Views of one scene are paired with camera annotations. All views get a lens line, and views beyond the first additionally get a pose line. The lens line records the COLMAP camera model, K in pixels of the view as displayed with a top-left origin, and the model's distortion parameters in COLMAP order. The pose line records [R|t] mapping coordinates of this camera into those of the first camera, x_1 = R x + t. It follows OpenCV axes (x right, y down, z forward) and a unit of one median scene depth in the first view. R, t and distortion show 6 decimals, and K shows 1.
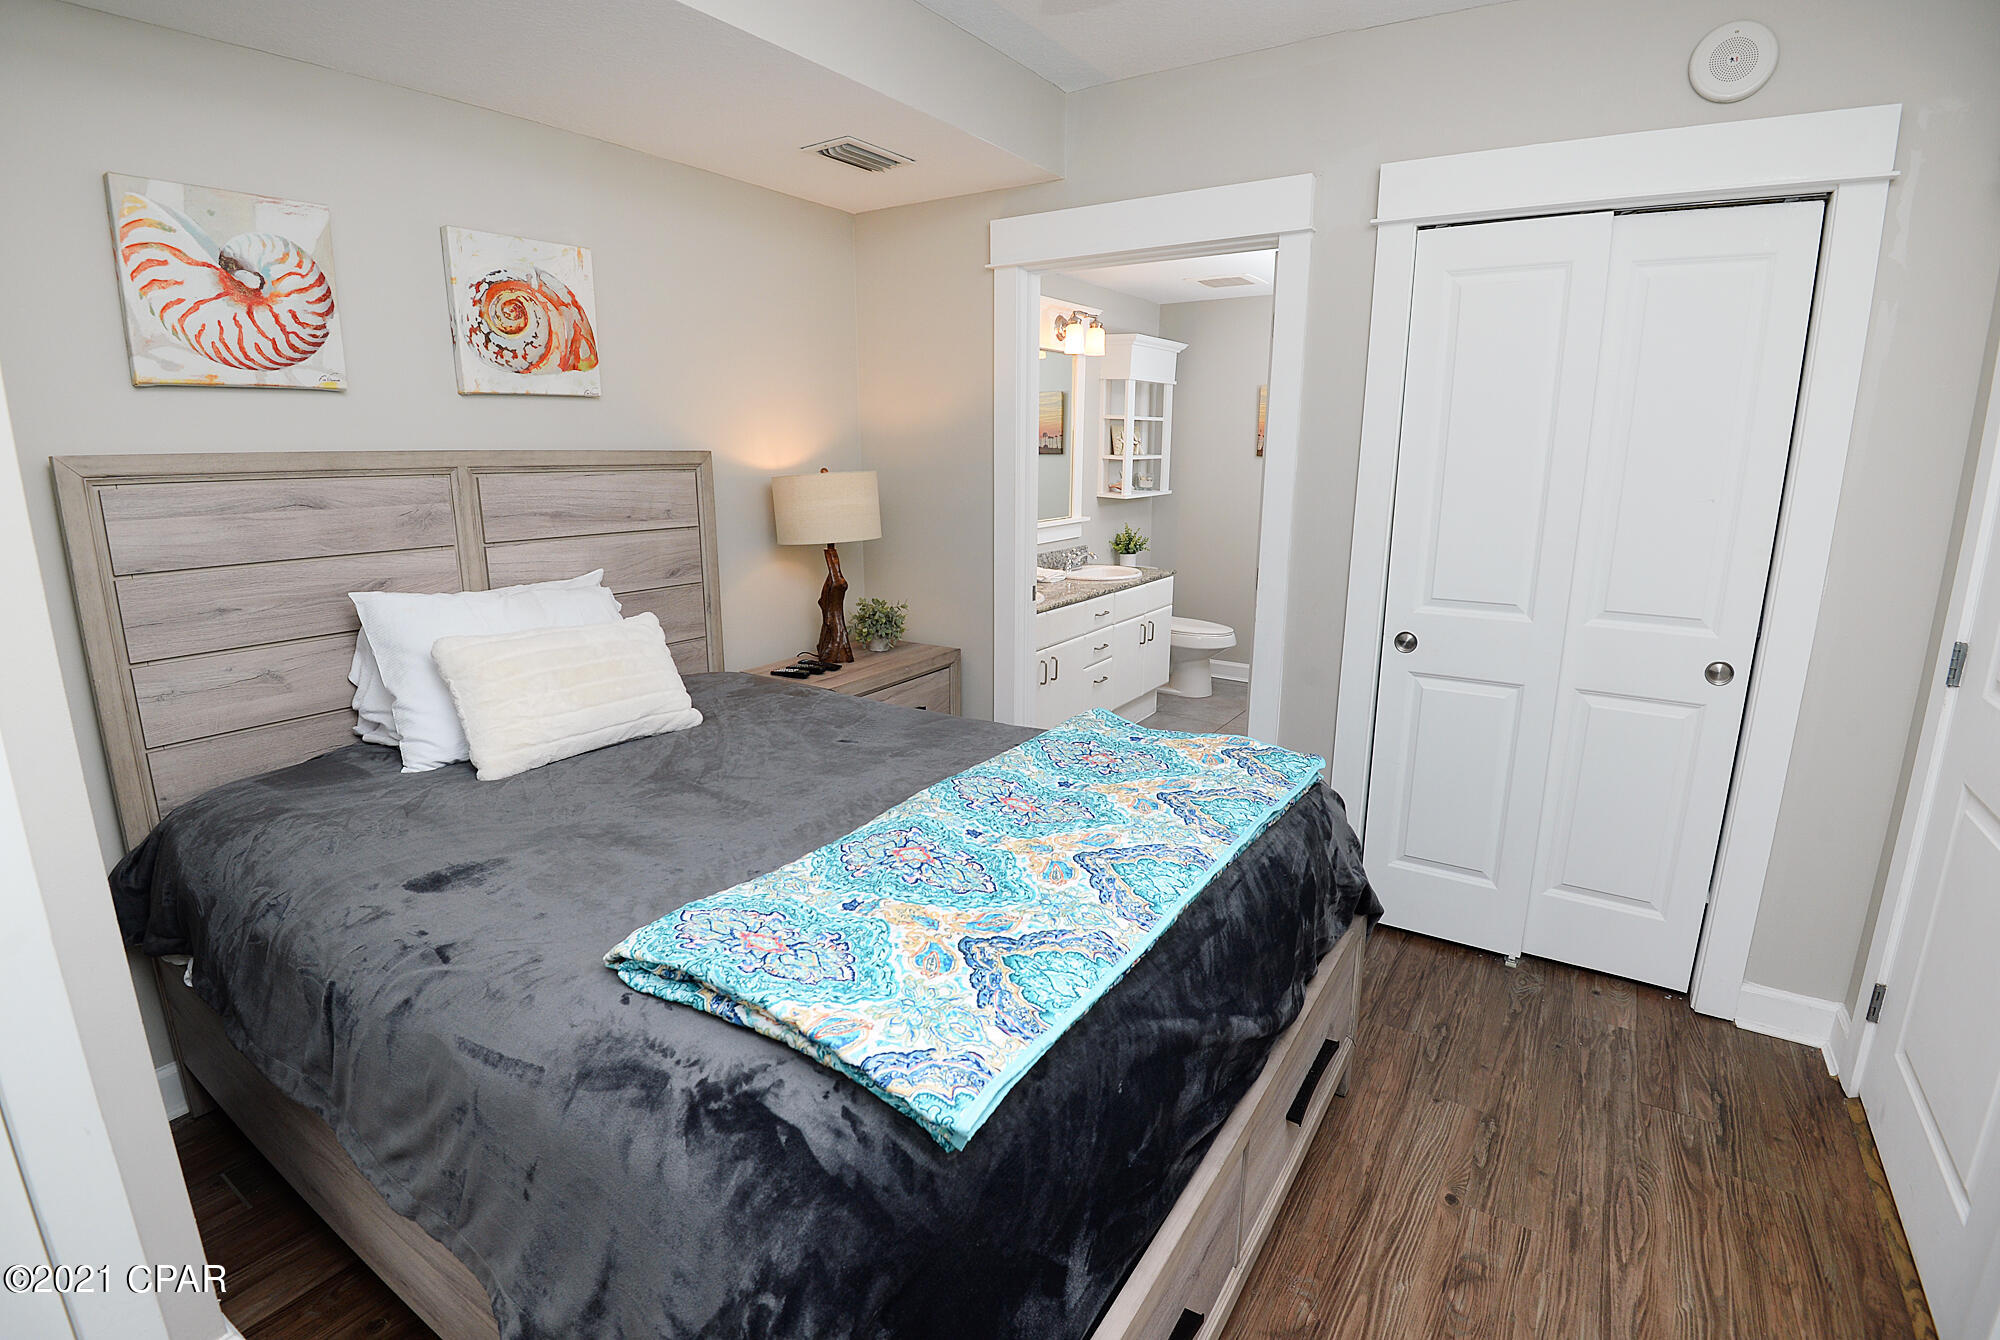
lens RADIAL K [[942.5, 0, 994.7], [0, 942.5, 661.3], [0, 0, 1]] dist [-0.042002, -0.002679]
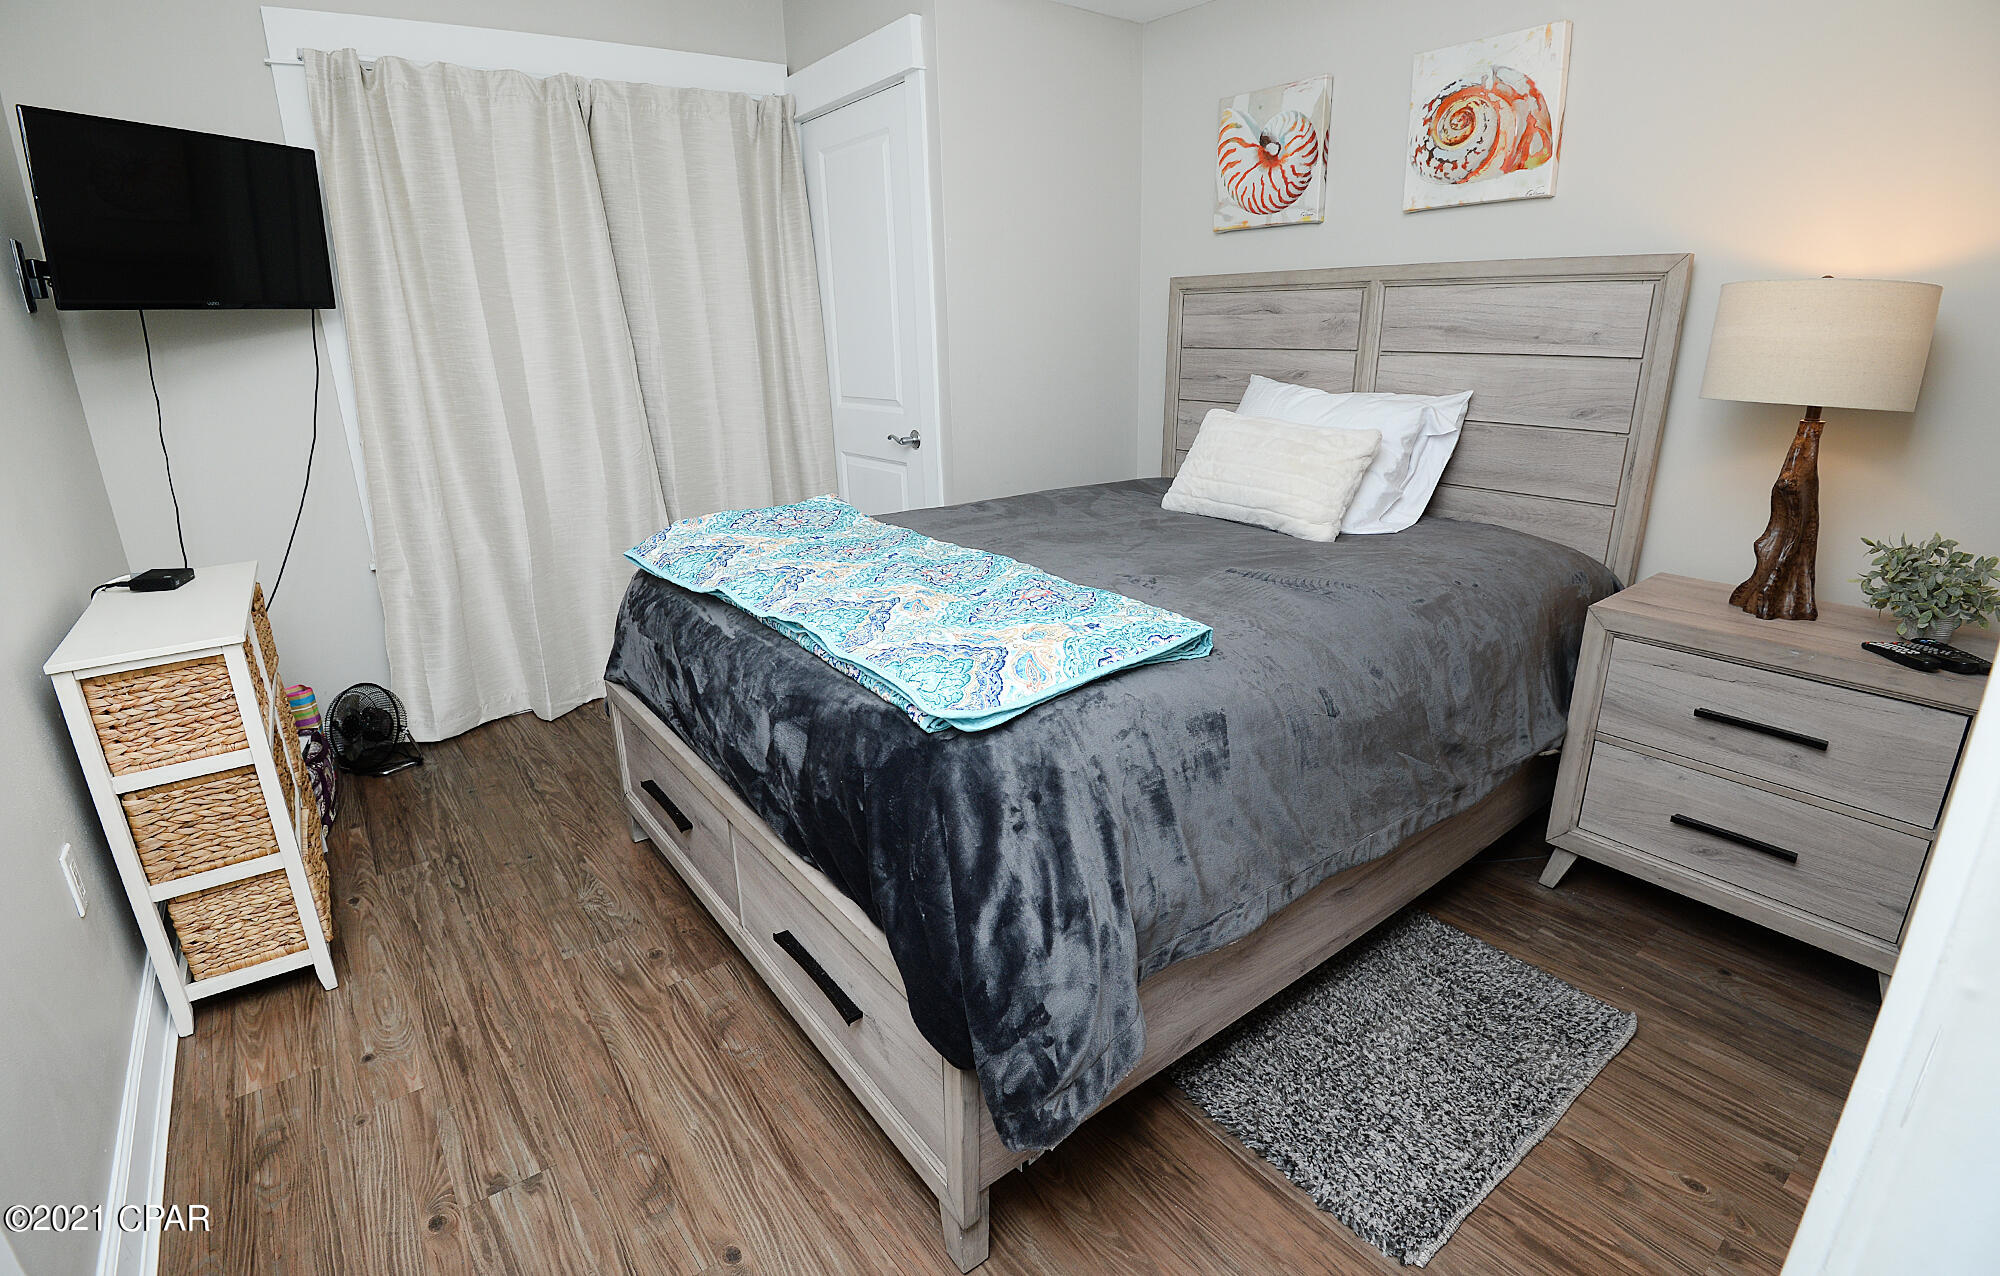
lens RADIAL K [[946.2, 0, 998.6], [0, 946.2, 648.9], [0, 0, 1]] dist [-0.040686, -0.004025]
pose [[-0.330853, 0.310212, -0.891238, 0.754813], [-0.189557, 0.903330, 0.384790, -0.154769], [0.924448, 0.296250, -0.240066, 0.985486]]
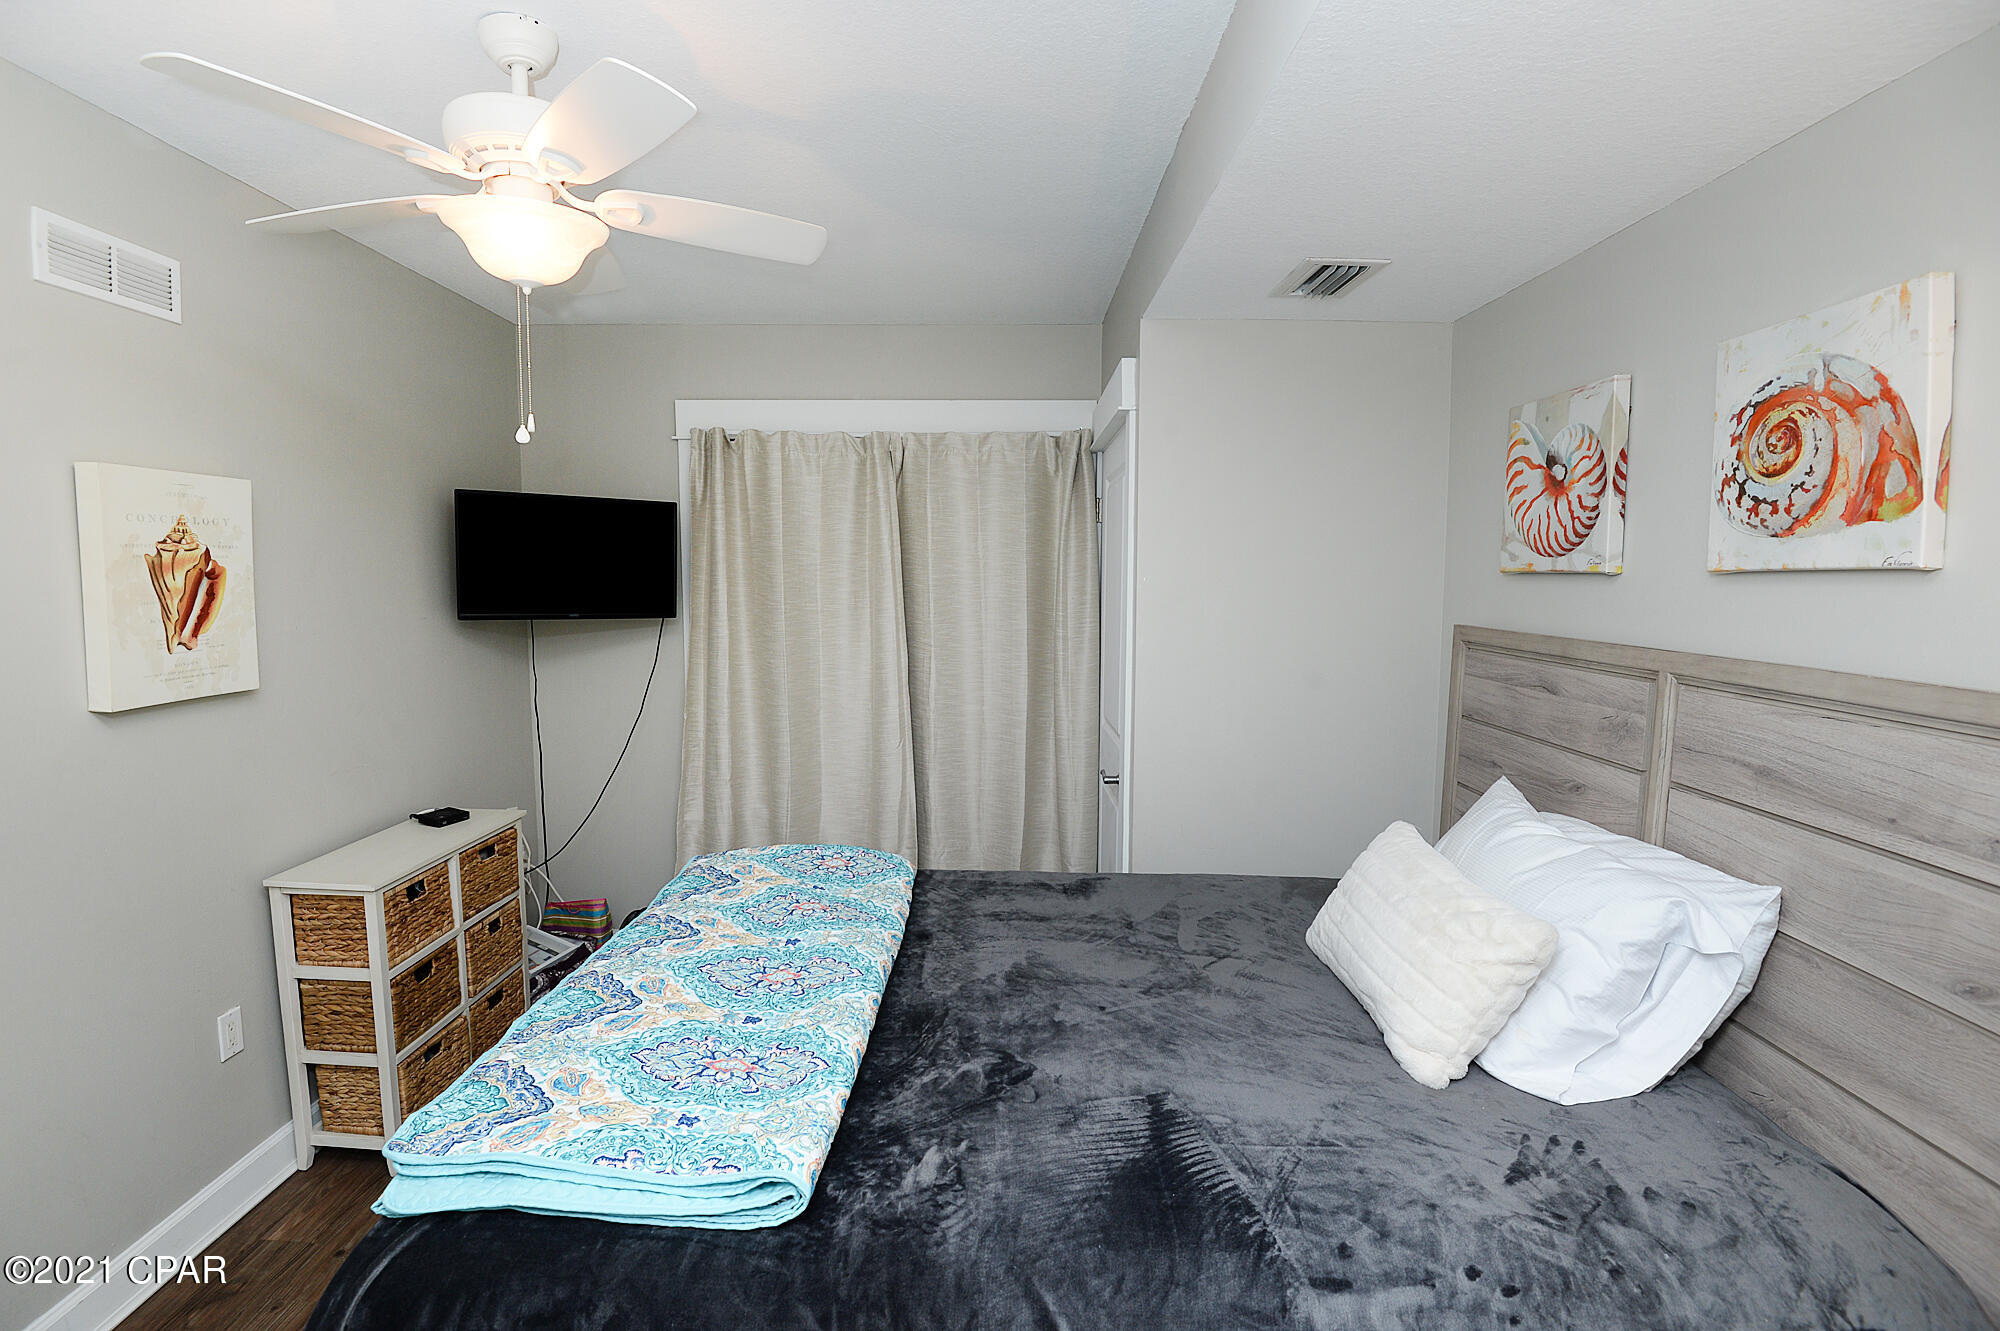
lens RADIAL K [[942.5, 0, 985.5], [0, 942.5, 664.4], [0, 0, 1]] dist [-0.042002, -0.002679]
pose [[-0.841904, 0.045171, -0.537733, 0.265195], [-0.126977, 0.951928, 0.278766, -0.350815], [0.524475, 0.302974, -0.795696, 1.299637]]
